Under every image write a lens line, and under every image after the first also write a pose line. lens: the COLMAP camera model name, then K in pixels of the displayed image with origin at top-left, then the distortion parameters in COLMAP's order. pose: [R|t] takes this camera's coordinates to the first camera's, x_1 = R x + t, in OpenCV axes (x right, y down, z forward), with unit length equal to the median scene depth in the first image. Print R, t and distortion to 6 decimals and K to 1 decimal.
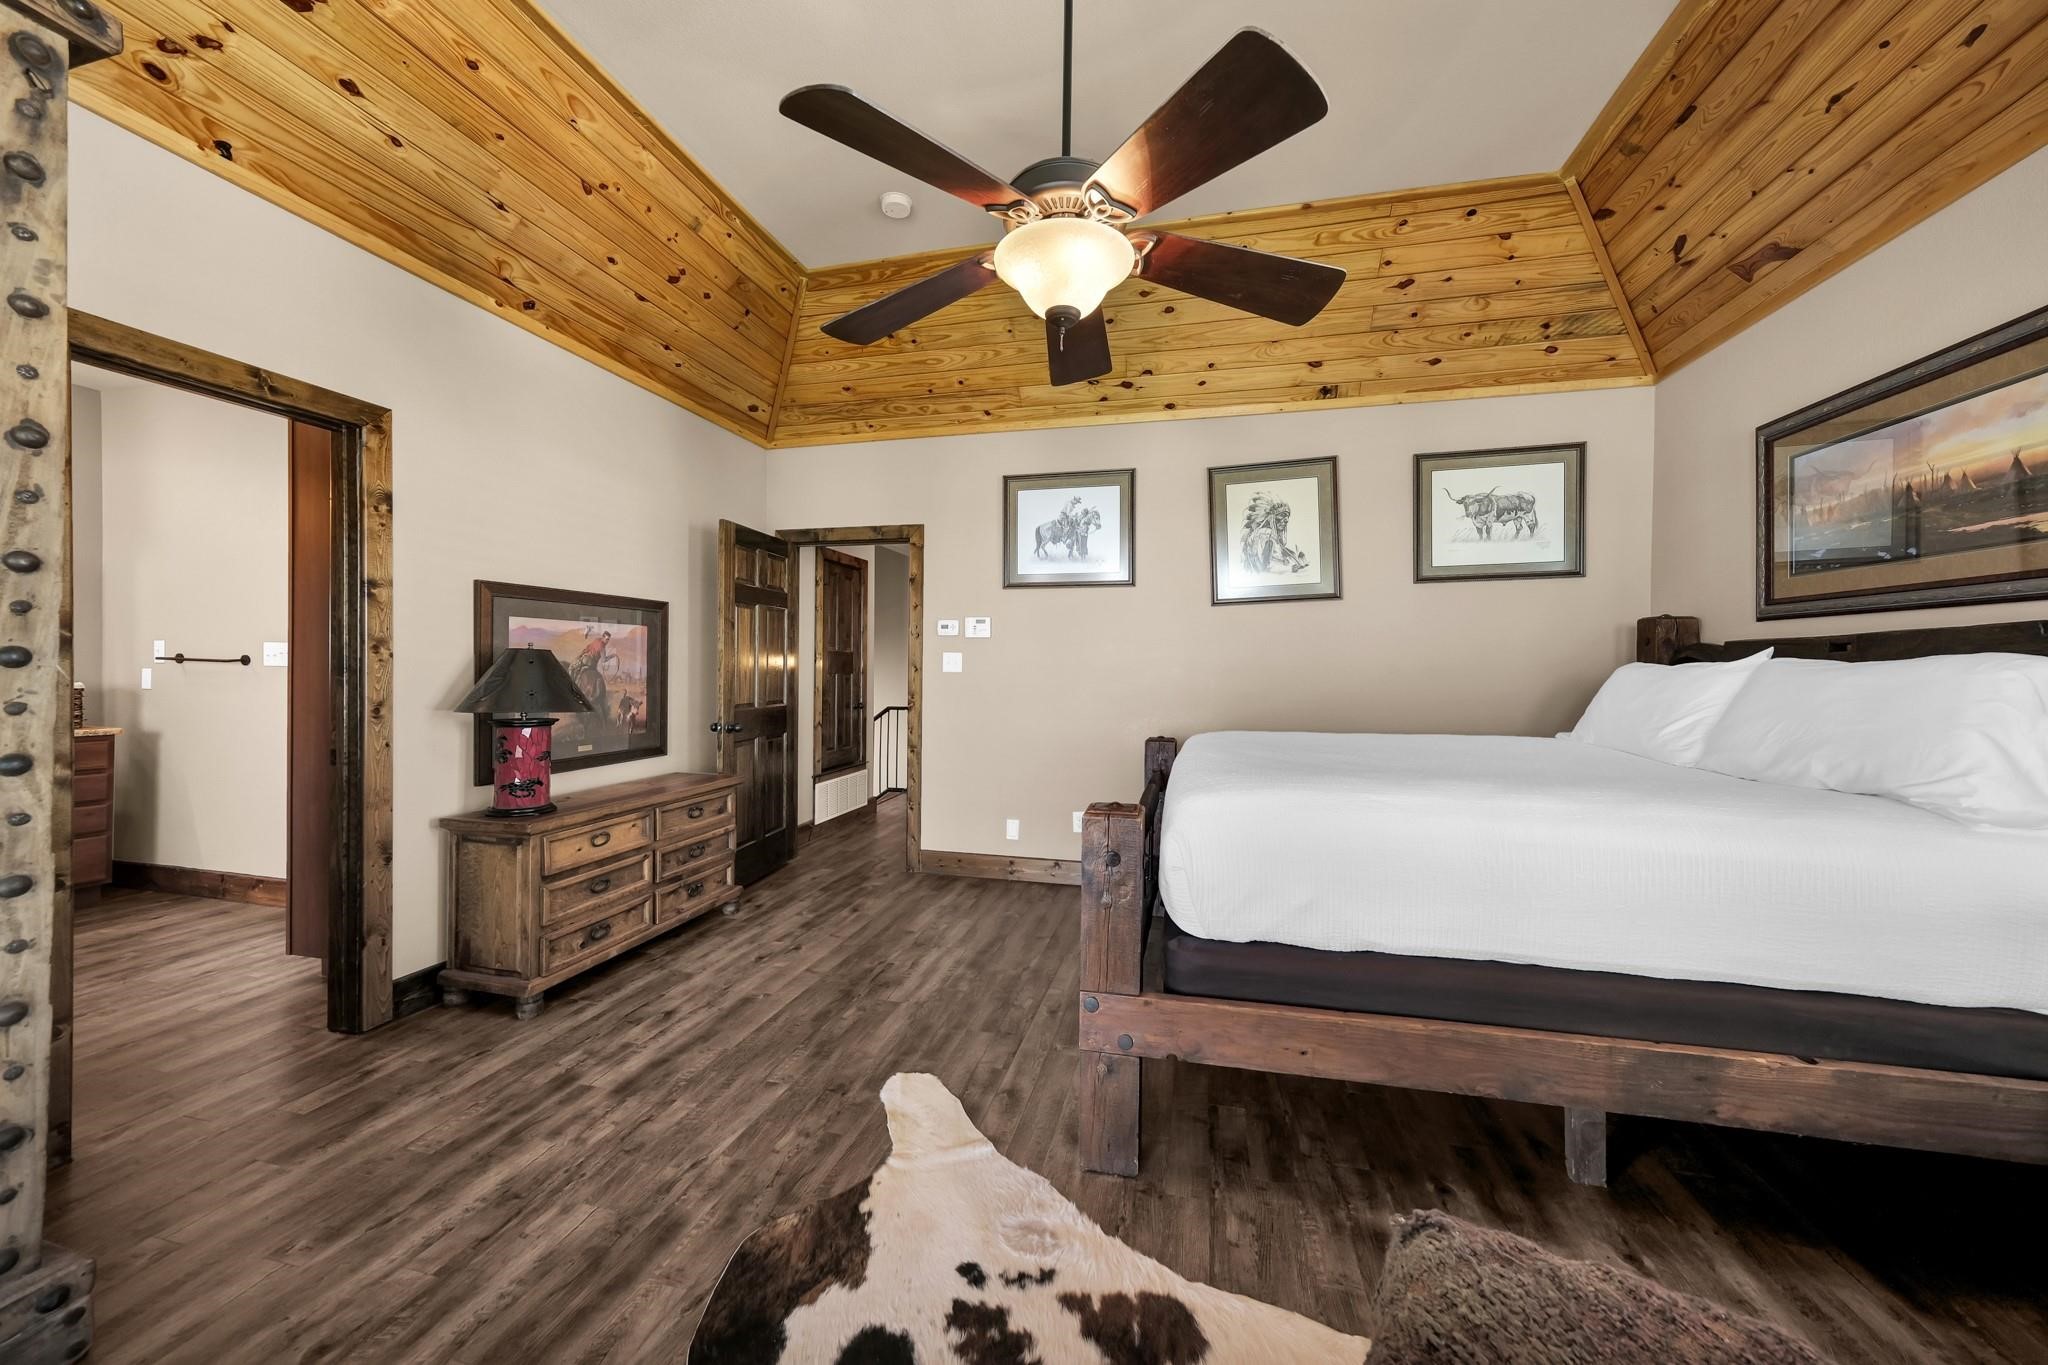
lens RADIAL K [[721.9, 0, 1043.3], [0, 721.9, 666.2], [0, 0, 1]] dist [-0.002377, 0.003356]
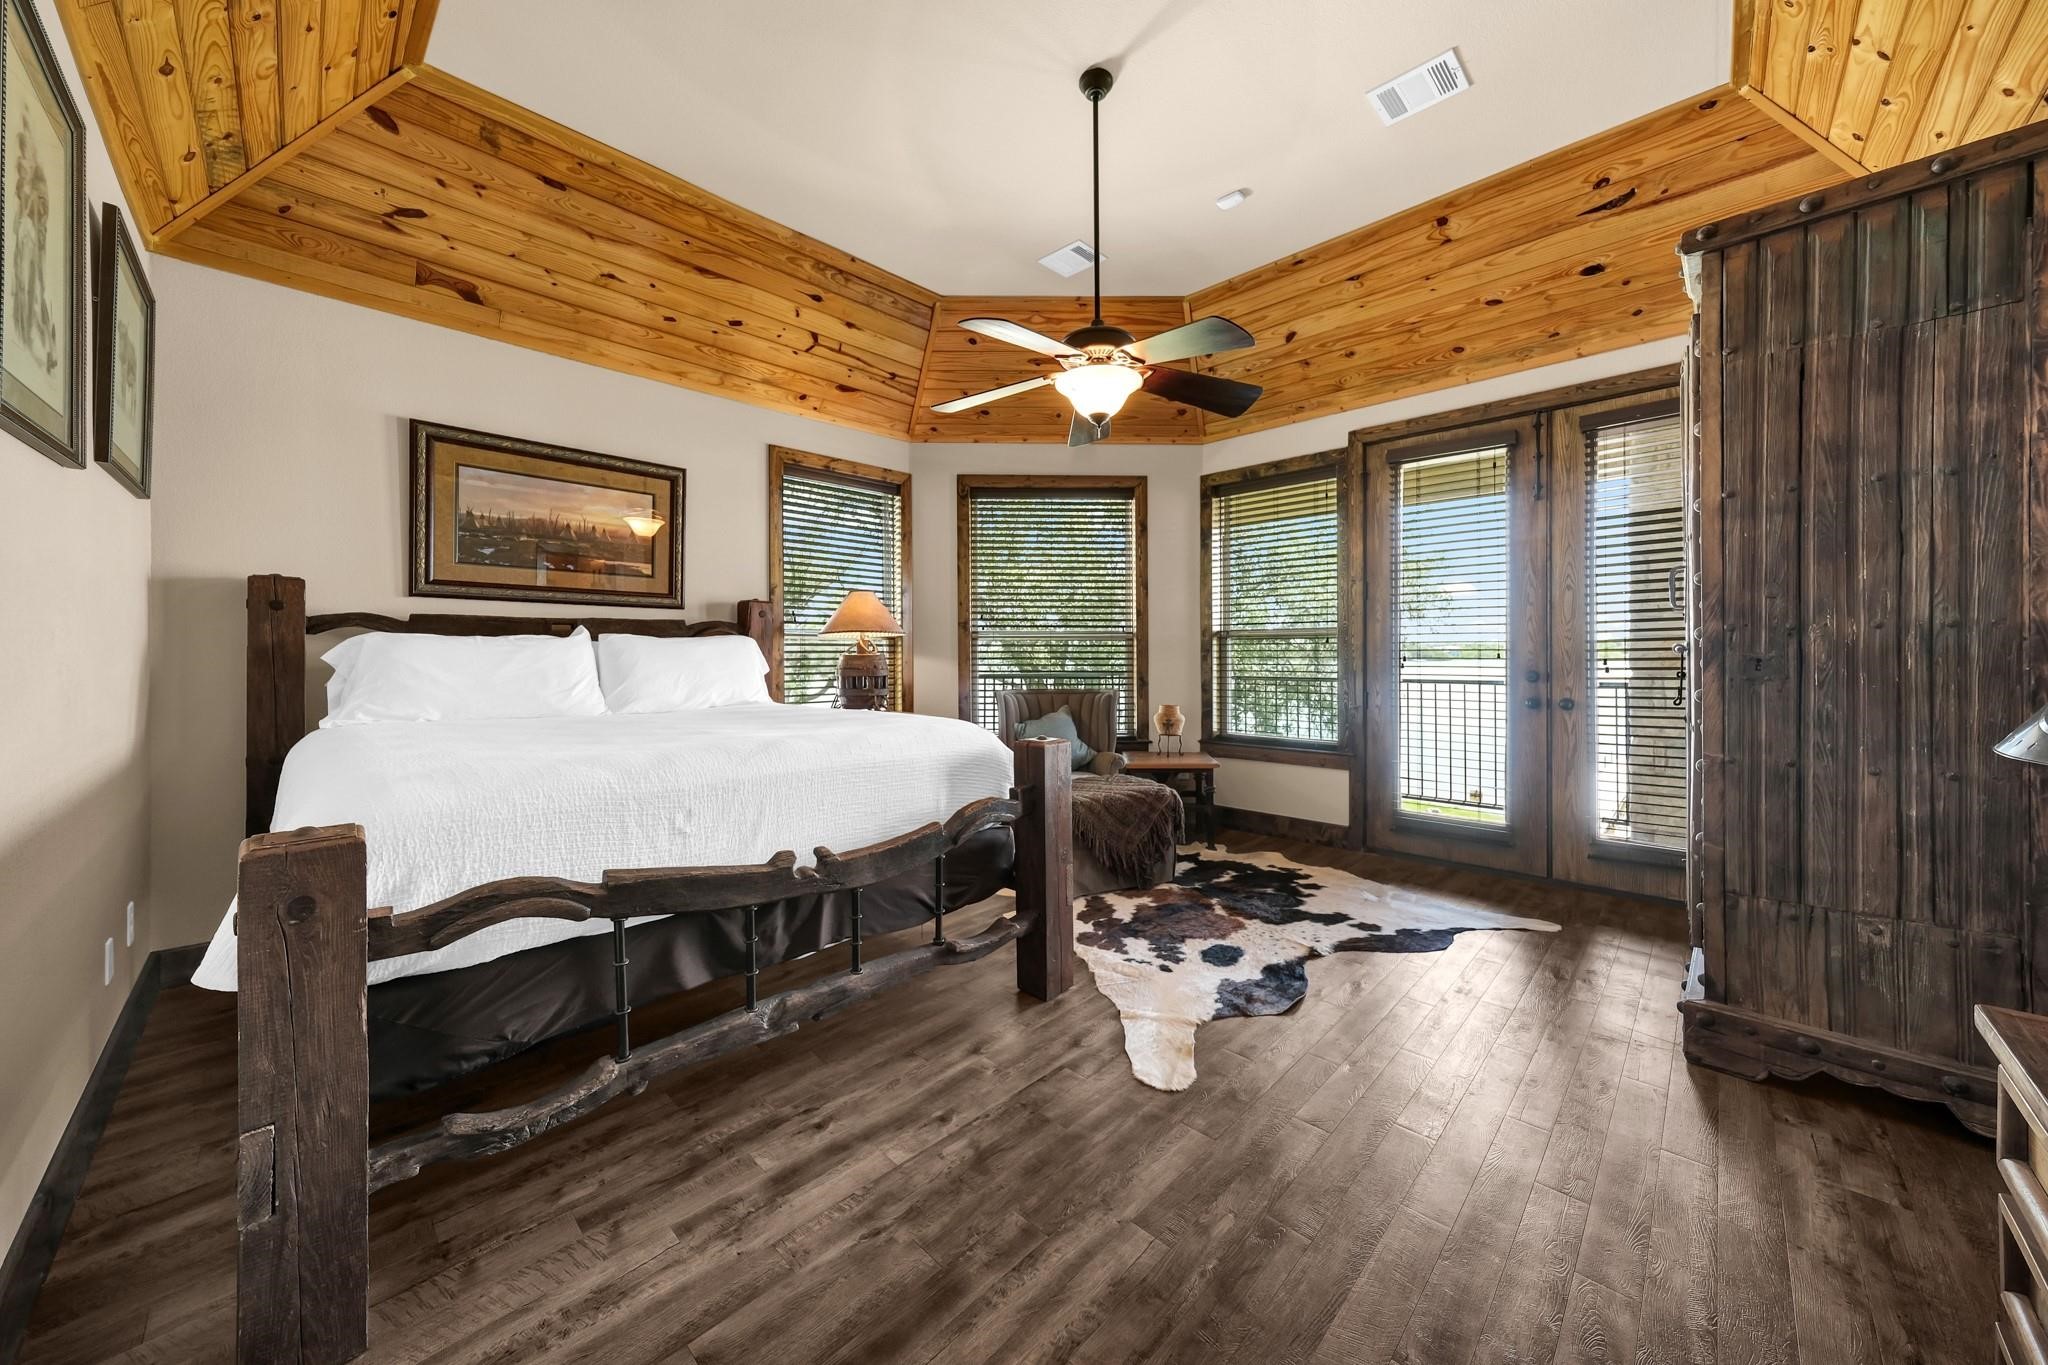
lens RADIAL K [[721.9, 0, 1076.9], [0, 721.9, 659.7], [0, 0, 1]] dist [-0.002377, 0.003356]
pose [[-0.884236, -0.009501, 0.466944, -0.484827], [-0.004691, 0.999923, 0.011462, 0.019308], [-0.467017, 0.007945, -0.884213, 1.756608]]
